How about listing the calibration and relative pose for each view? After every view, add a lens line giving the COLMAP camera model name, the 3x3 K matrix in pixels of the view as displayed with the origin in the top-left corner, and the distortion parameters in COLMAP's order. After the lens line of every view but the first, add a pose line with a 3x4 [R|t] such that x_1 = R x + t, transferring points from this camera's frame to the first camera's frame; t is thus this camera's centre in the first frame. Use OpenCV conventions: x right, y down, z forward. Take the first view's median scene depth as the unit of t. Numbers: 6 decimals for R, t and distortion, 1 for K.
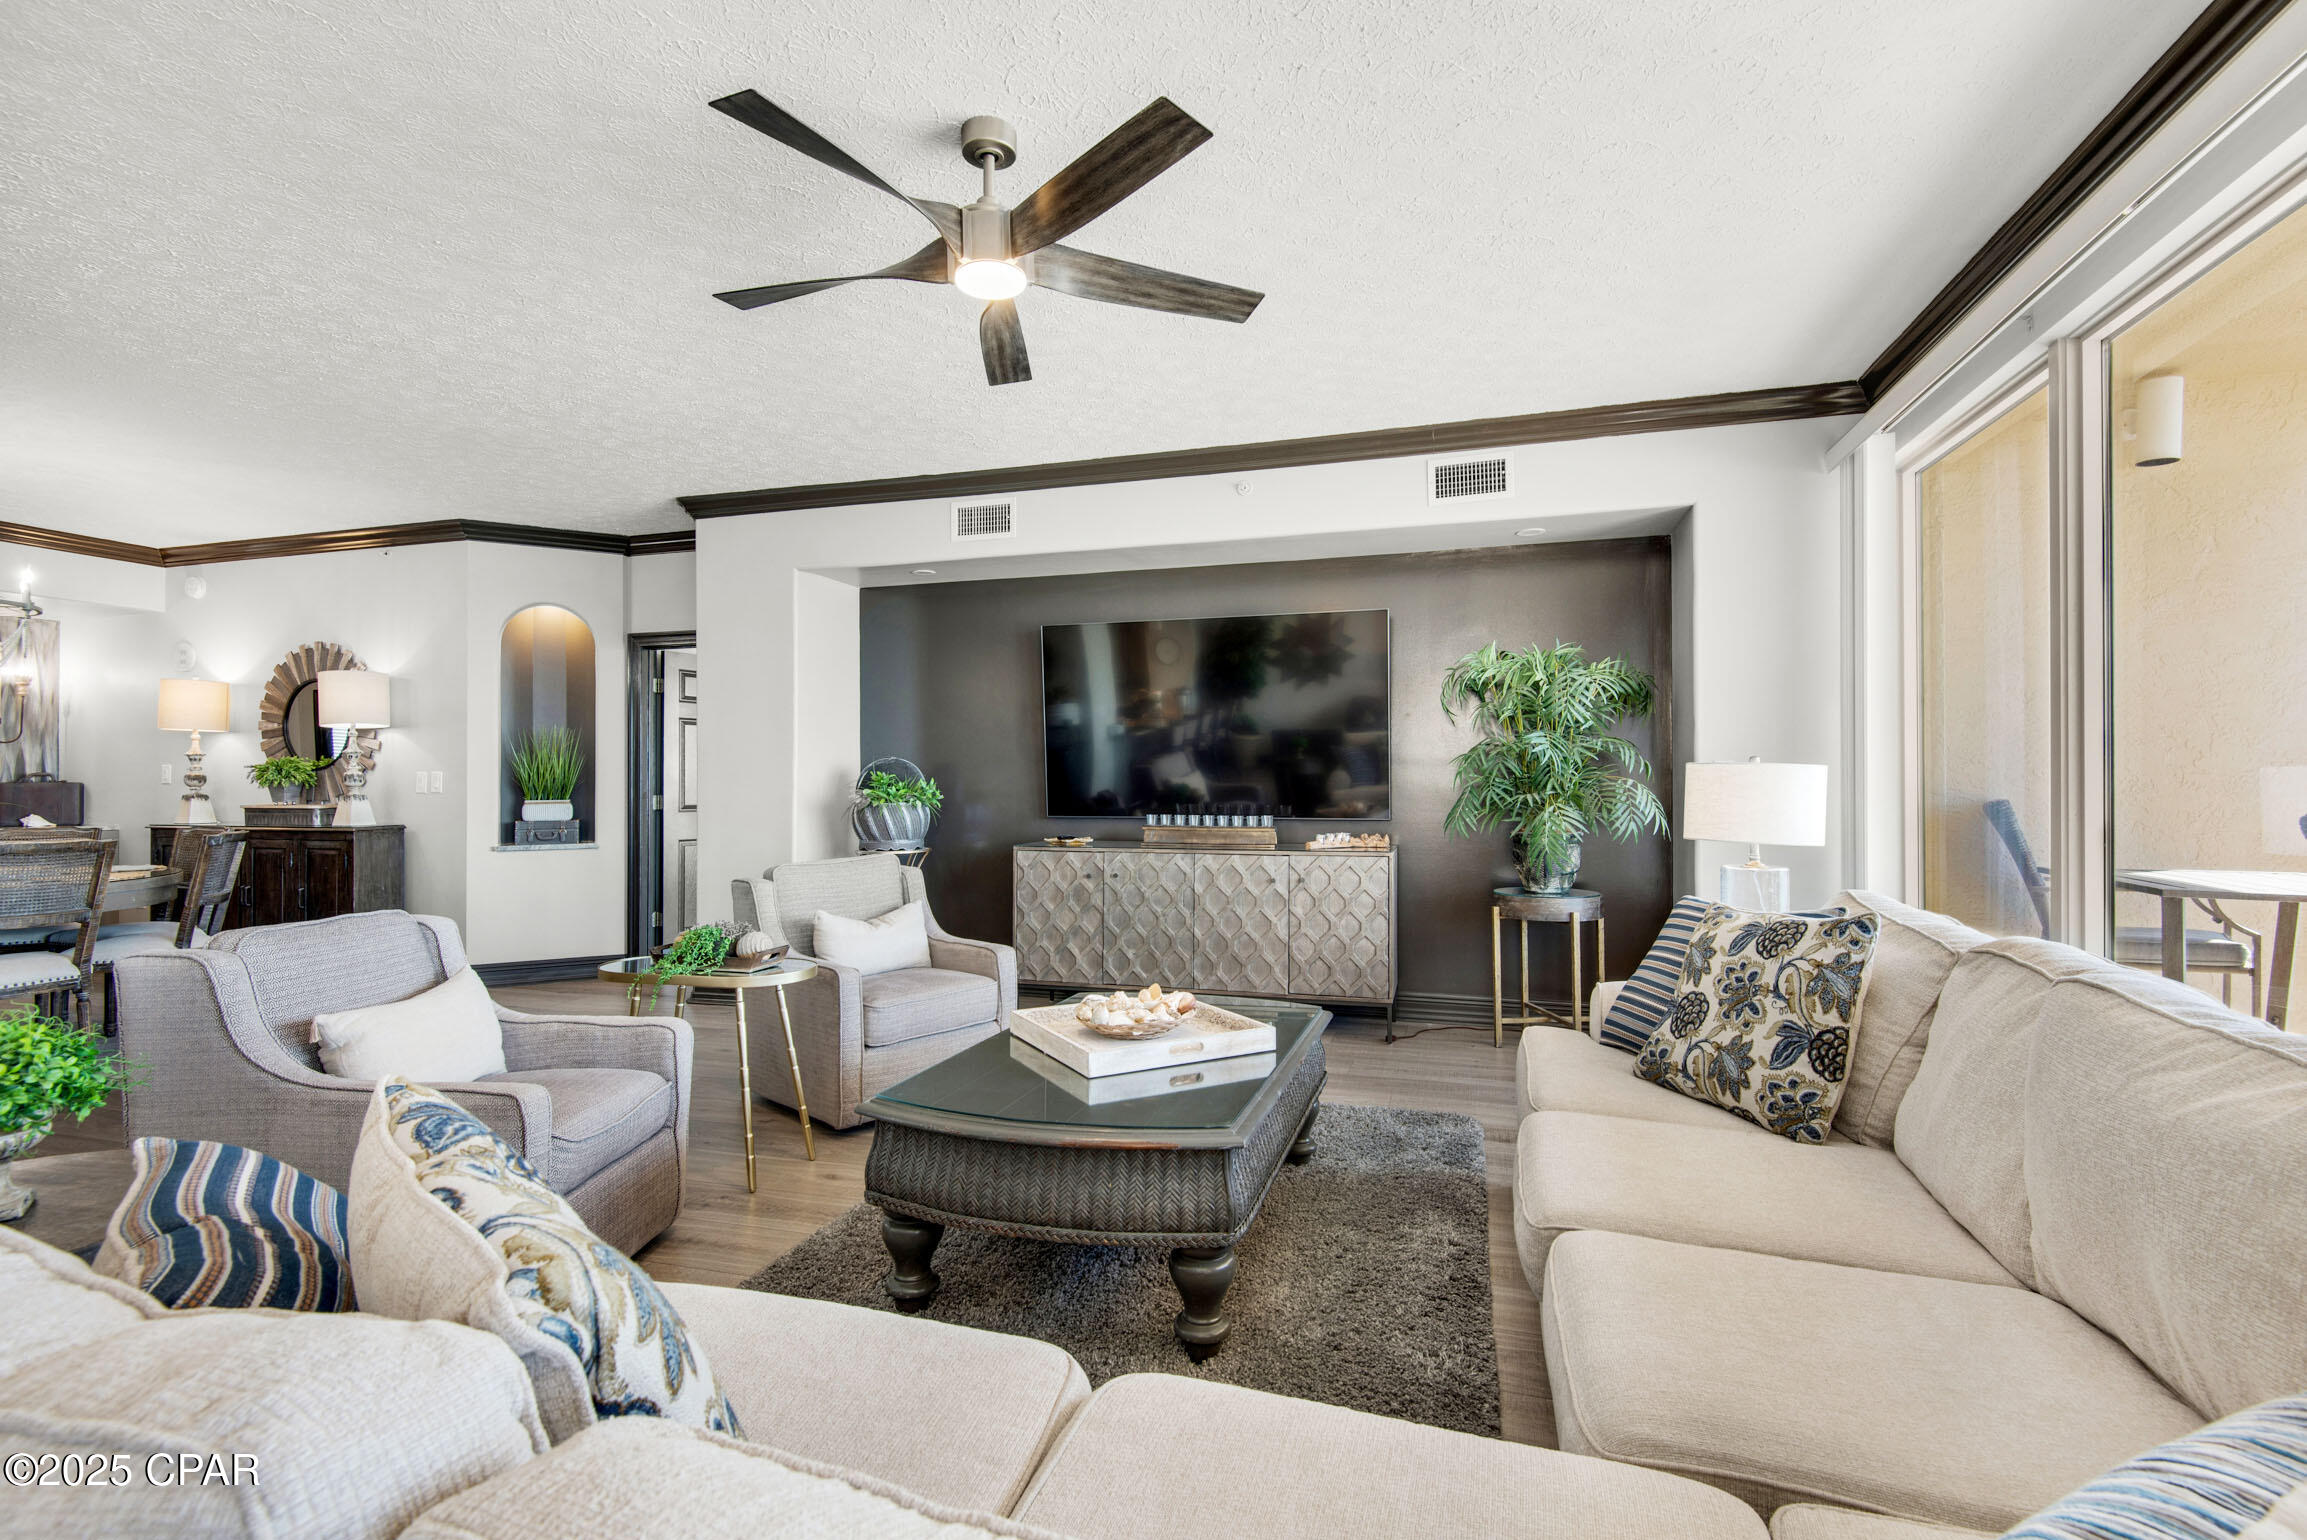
lens RADIAL K [[1042.1, 0, 1178.1], [0, 1042.1, 779.5], [0, 0, 1]] dist [0.008952, -0.006045]
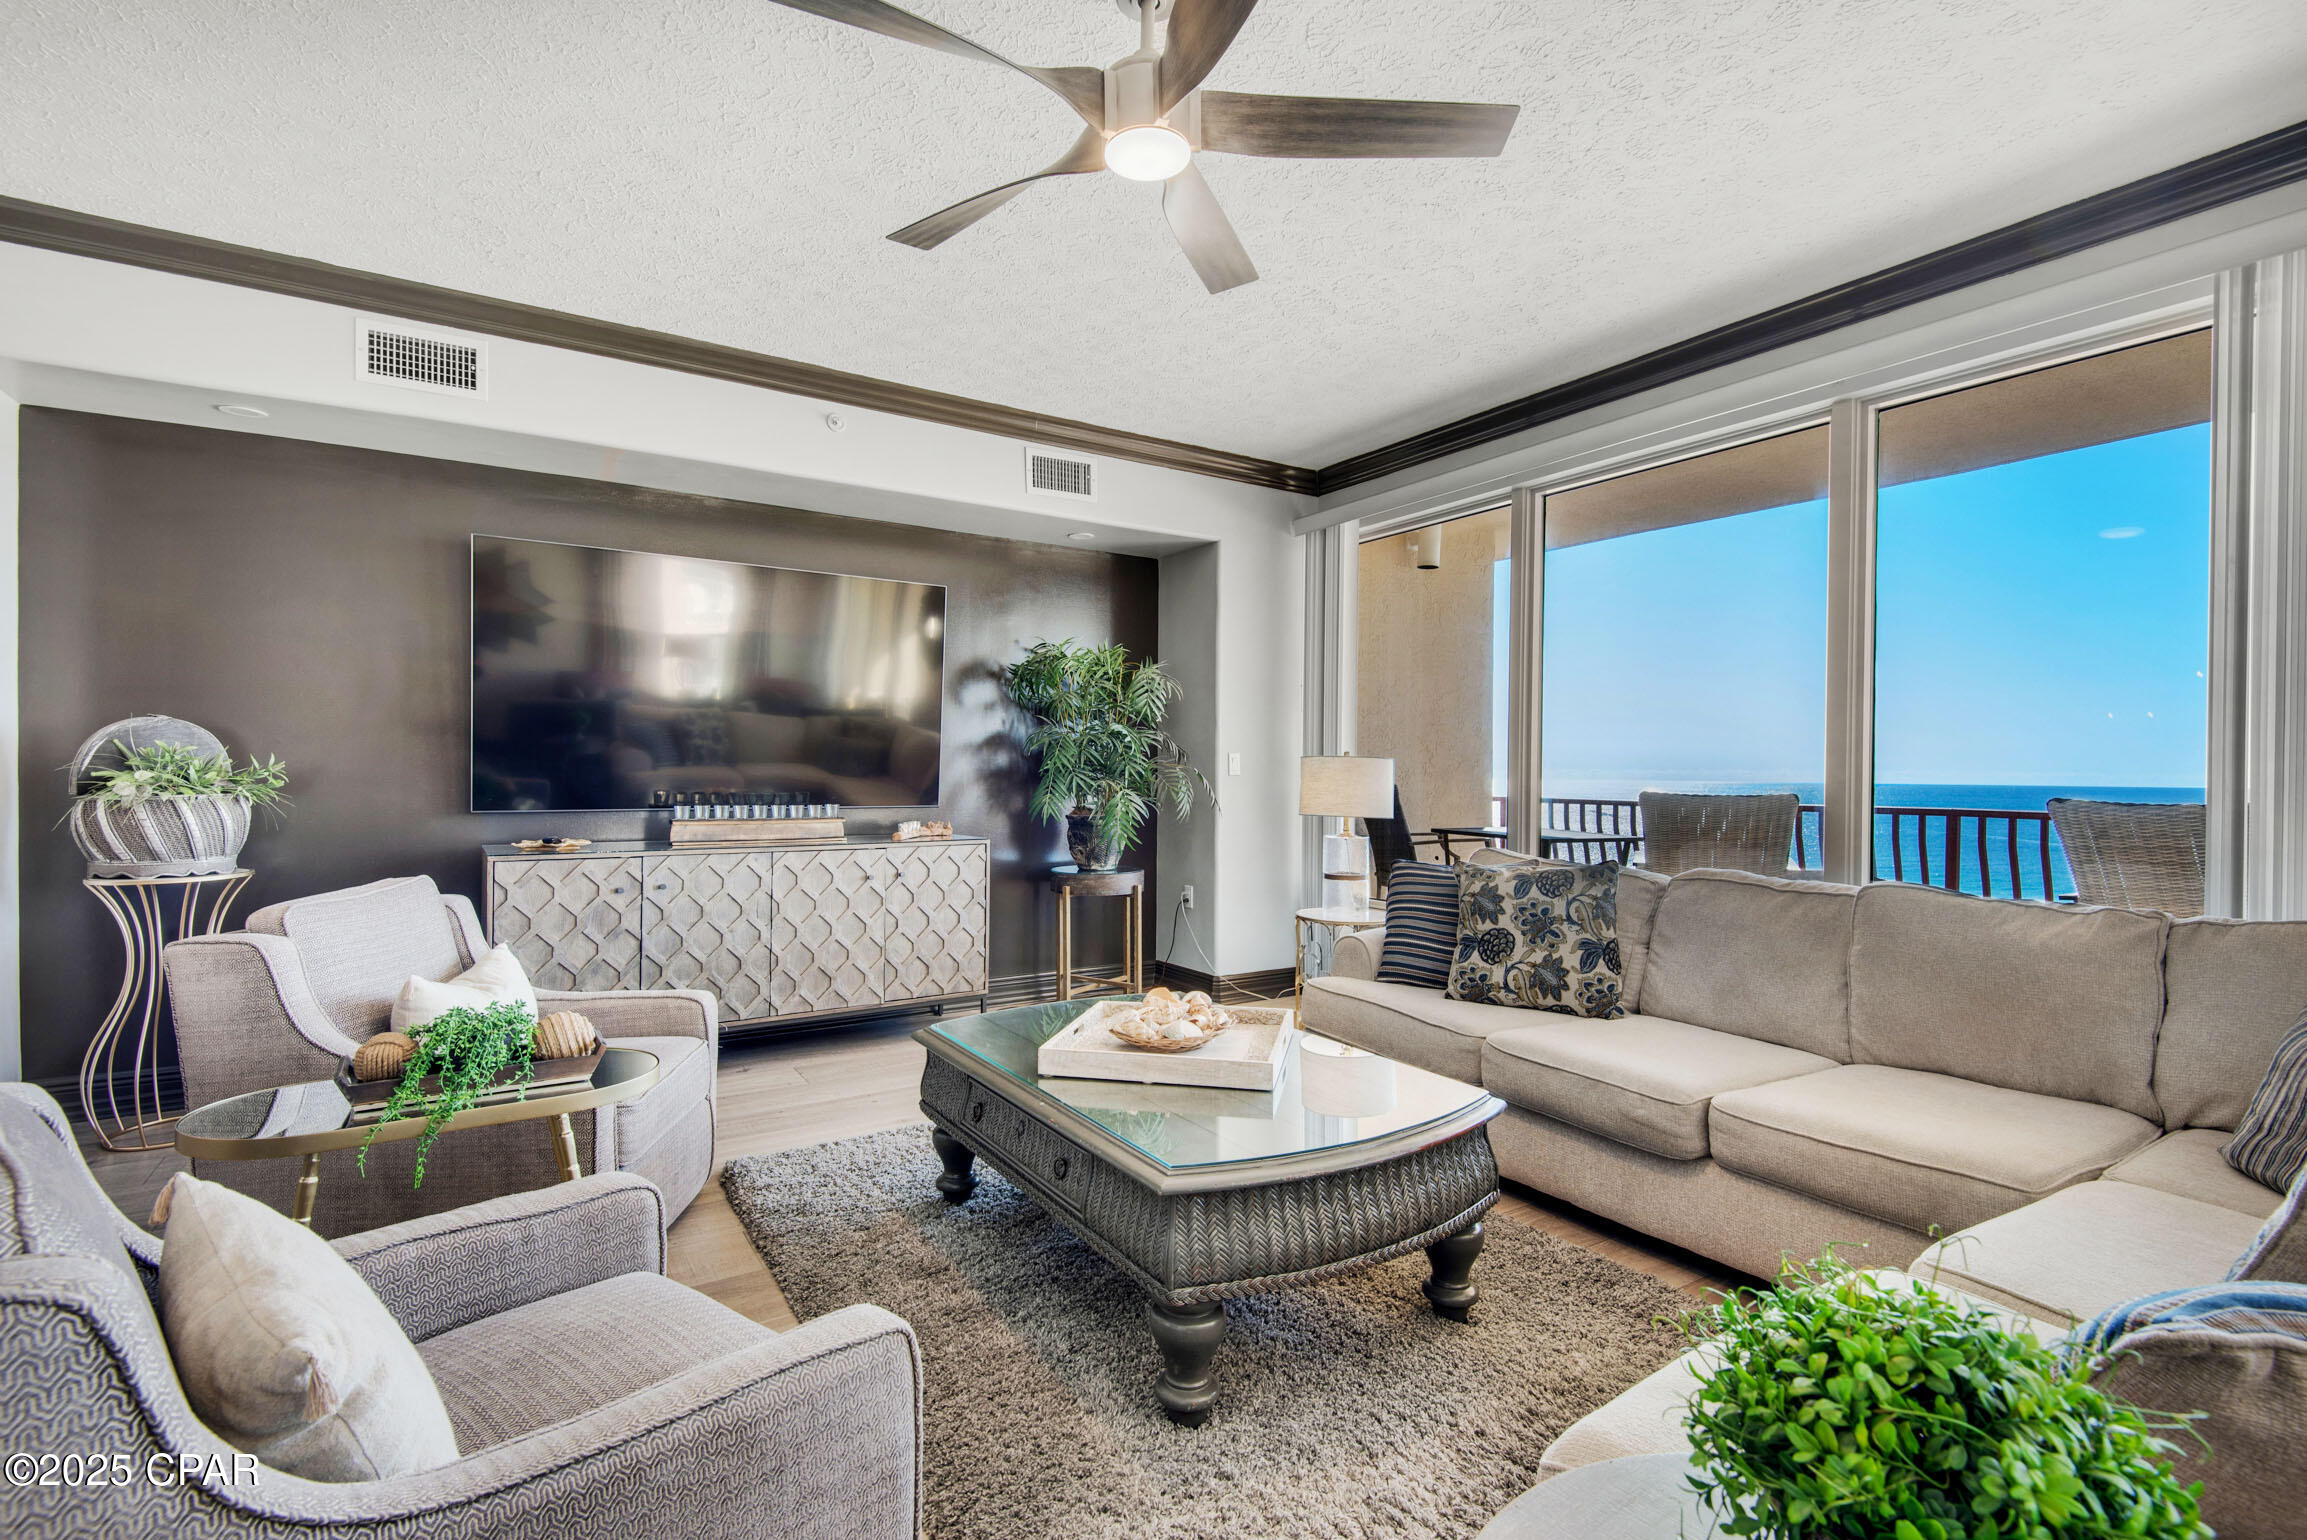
lens RADIAL K [[1042.1, 0, 1167.0], [0, 1042.1, 769.2], [0, 0, 1]] dist [0.008952, -0.006045]
pose [[0.654102, 0.005251, 0.756388, -0.429558], [-0.011908, 0.999923, 0.003356, -0.000968], [-0.756313, -0.011202, 0.654114, 0.237648]]
